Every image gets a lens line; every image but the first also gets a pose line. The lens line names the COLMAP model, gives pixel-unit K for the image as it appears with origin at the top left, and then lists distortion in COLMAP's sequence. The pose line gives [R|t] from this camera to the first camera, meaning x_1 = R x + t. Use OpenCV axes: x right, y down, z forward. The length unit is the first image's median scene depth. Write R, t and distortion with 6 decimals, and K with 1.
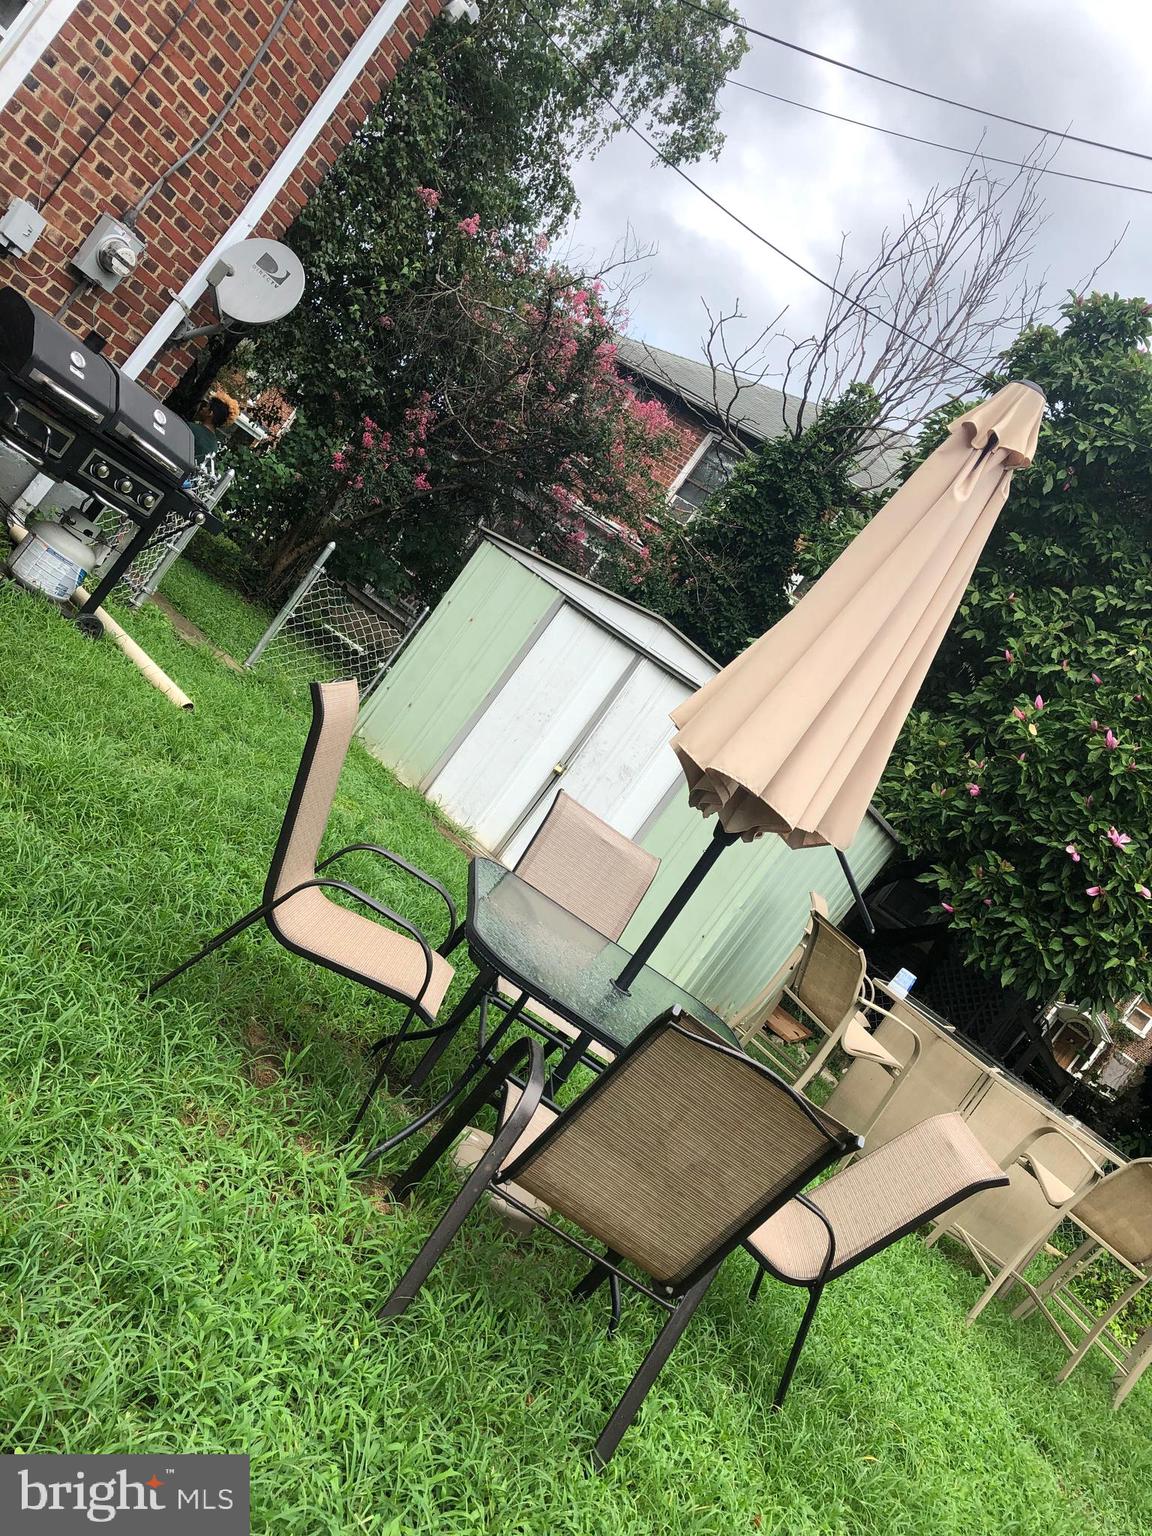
lens RADIAL K [[1255.7, 0, 574.0], [0, 1255.7, 770.8], [0, 0, 1]] dist [0.013972, 0.000691]
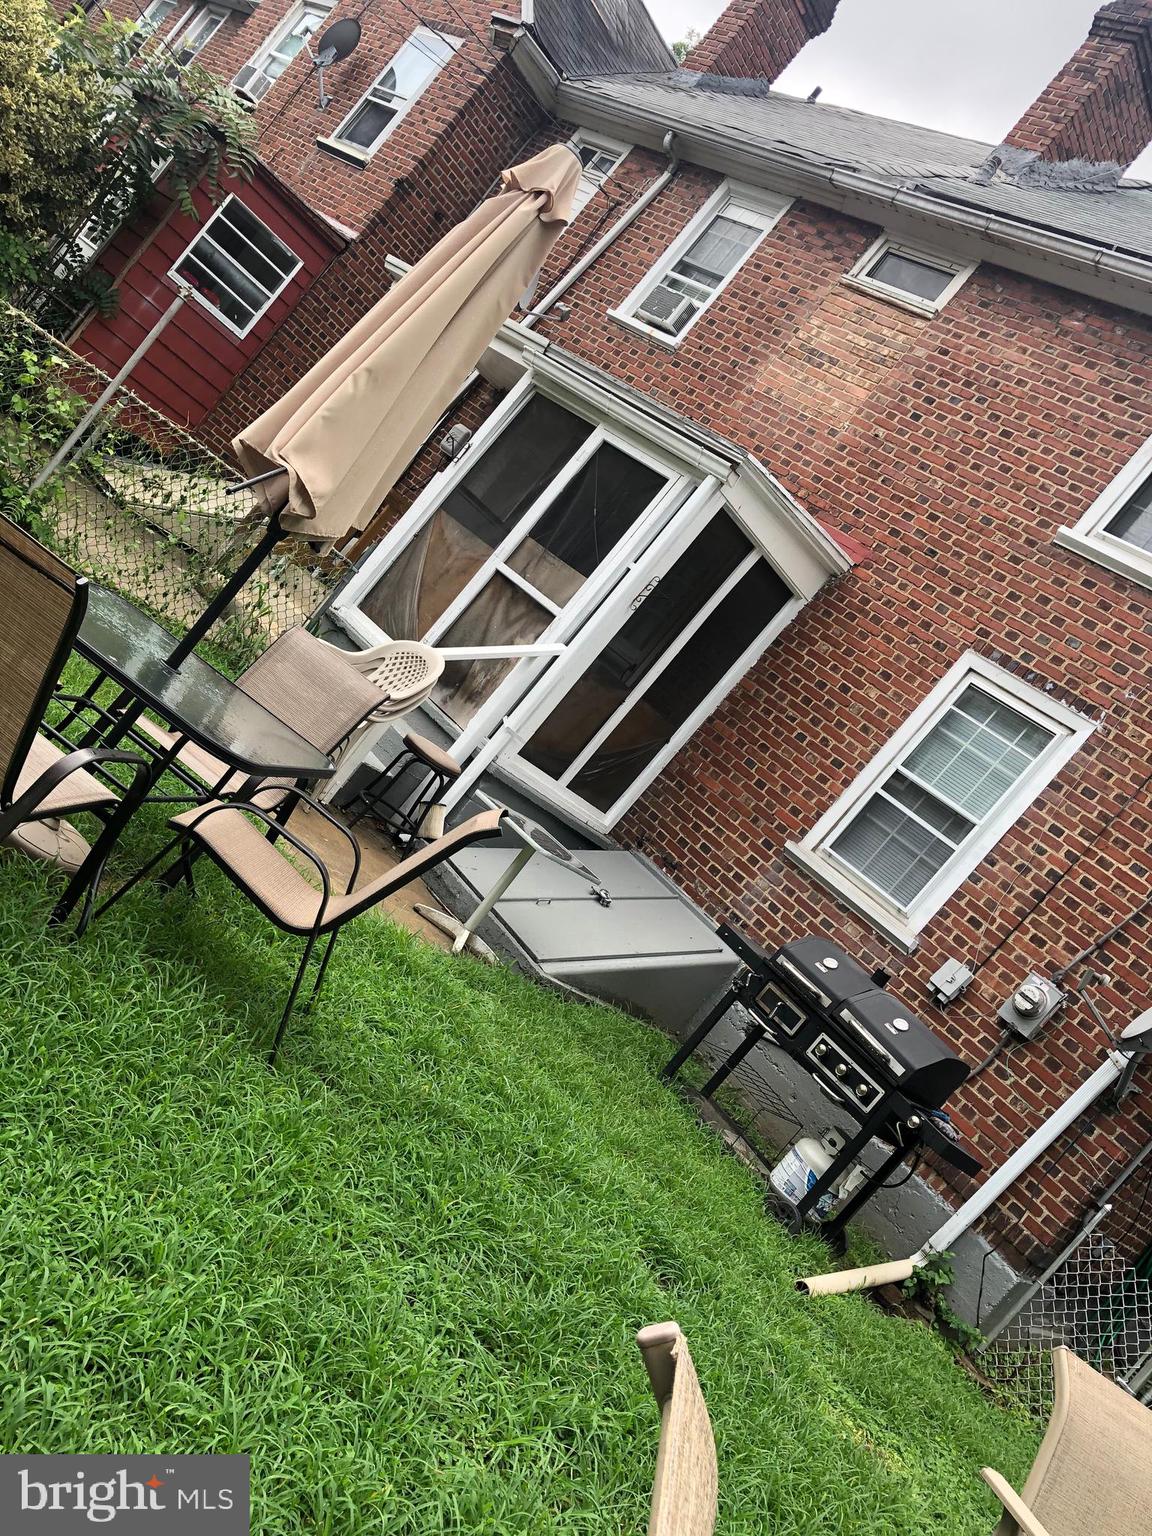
lens RADIAL K [[1255.7, 0, 578.3], [0, 1255.7, 766.3], [0, 0, 1]] dist [0.013972, 0.000691]
pose [[0.259516, -0.507129, -0.821871, 0.537255], [-0.645751, 0.541675, -0.538140, 0.318935], [0.718093, 0.670379, -0.186906, 0.823837]]
